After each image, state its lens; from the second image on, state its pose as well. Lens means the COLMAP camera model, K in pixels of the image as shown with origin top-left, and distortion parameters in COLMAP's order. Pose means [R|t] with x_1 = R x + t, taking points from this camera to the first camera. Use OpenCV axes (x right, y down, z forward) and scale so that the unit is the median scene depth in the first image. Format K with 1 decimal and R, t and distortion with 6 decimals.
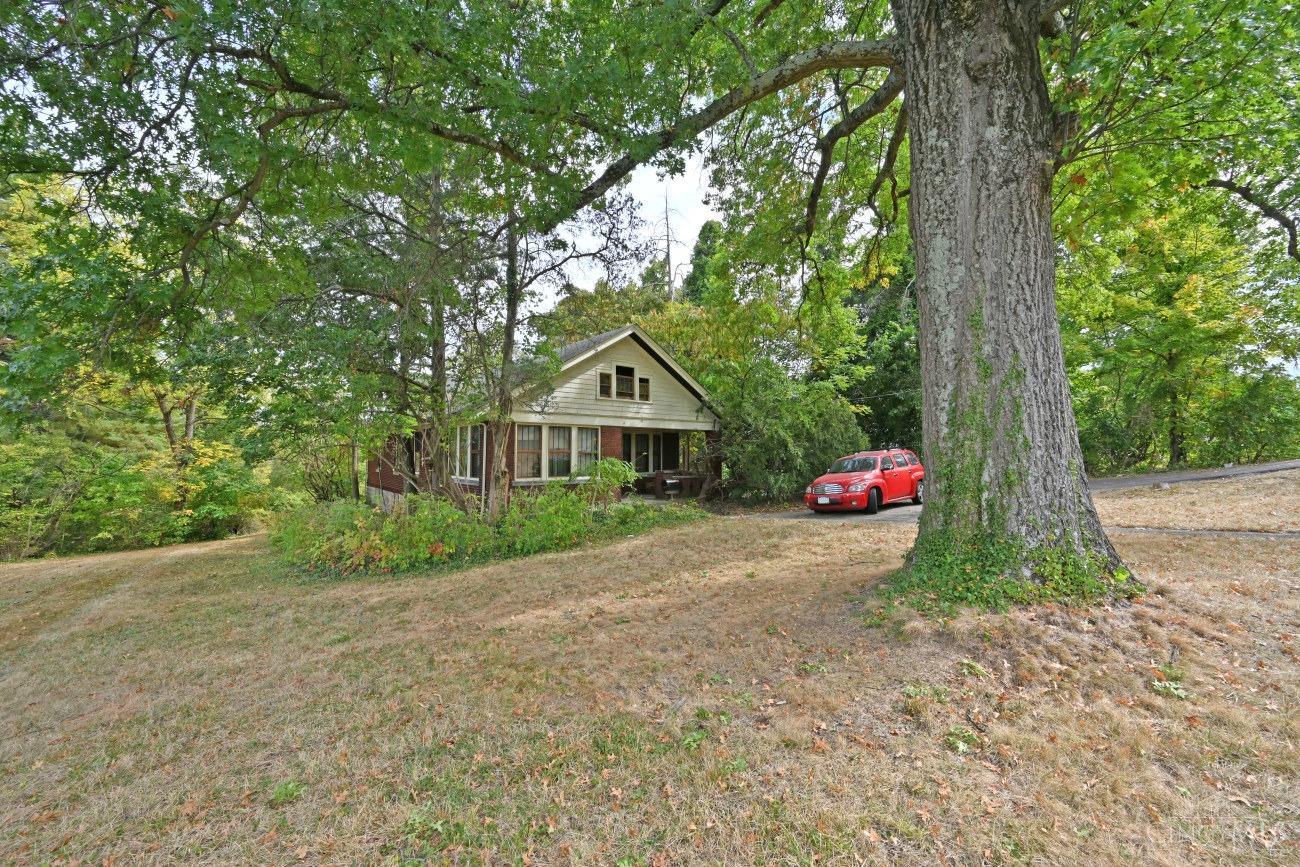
lens RADIAL K [[519.7, 0, 649.7], [0, 519.7, 438.0], [0, 0, 1]] dist [-0.002627, -0.000432]
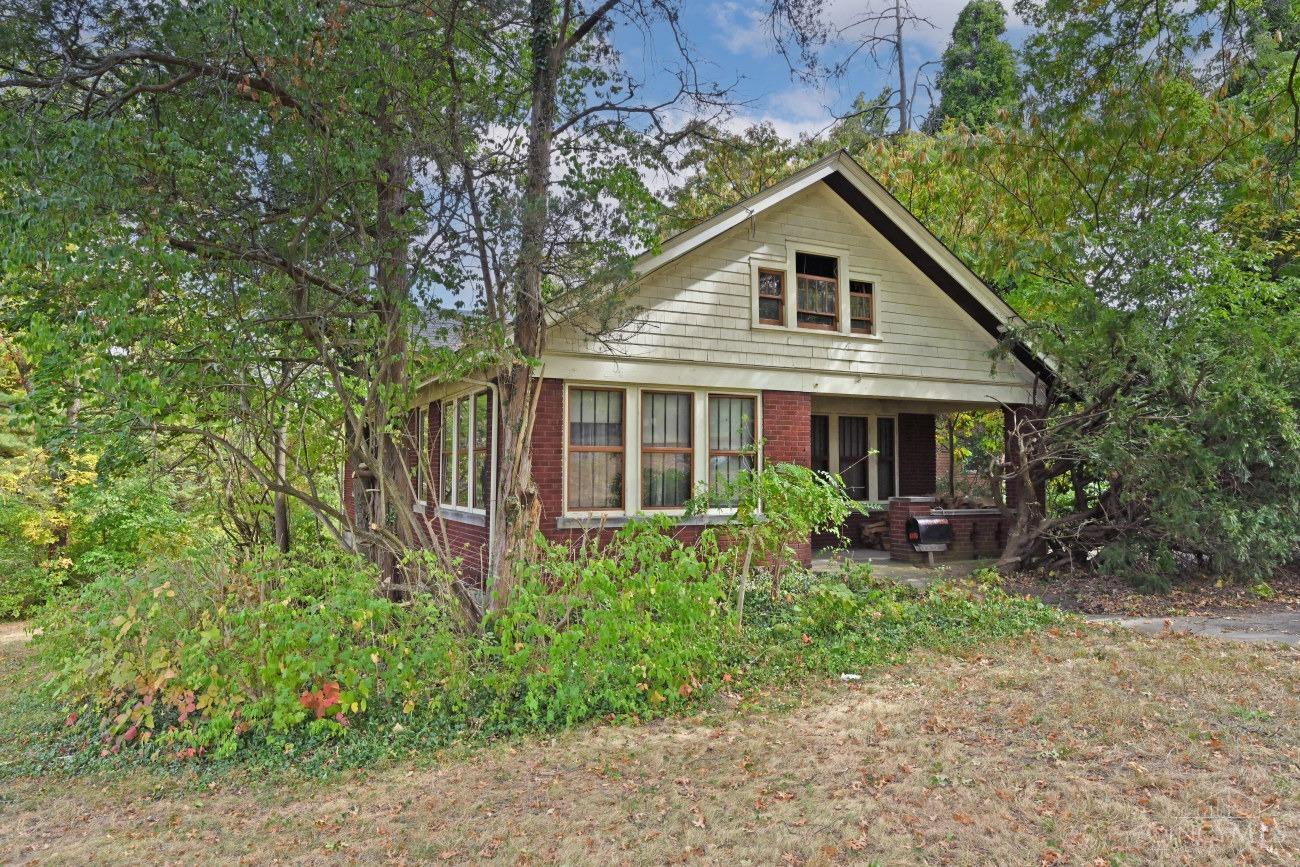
lens RADIAL K [[833.3, 0, 650.0], [0, 833.3, 433.5], [0, 0, 1]] dist [-0.002948, 0.000068]
pose [[0.974489, -0.010856, -0.224174, -0.030613], [0.007036, 0.999816, -0.017833, 0.024180], [0.224326, 0.015801, 0.974386, 0.311064]]
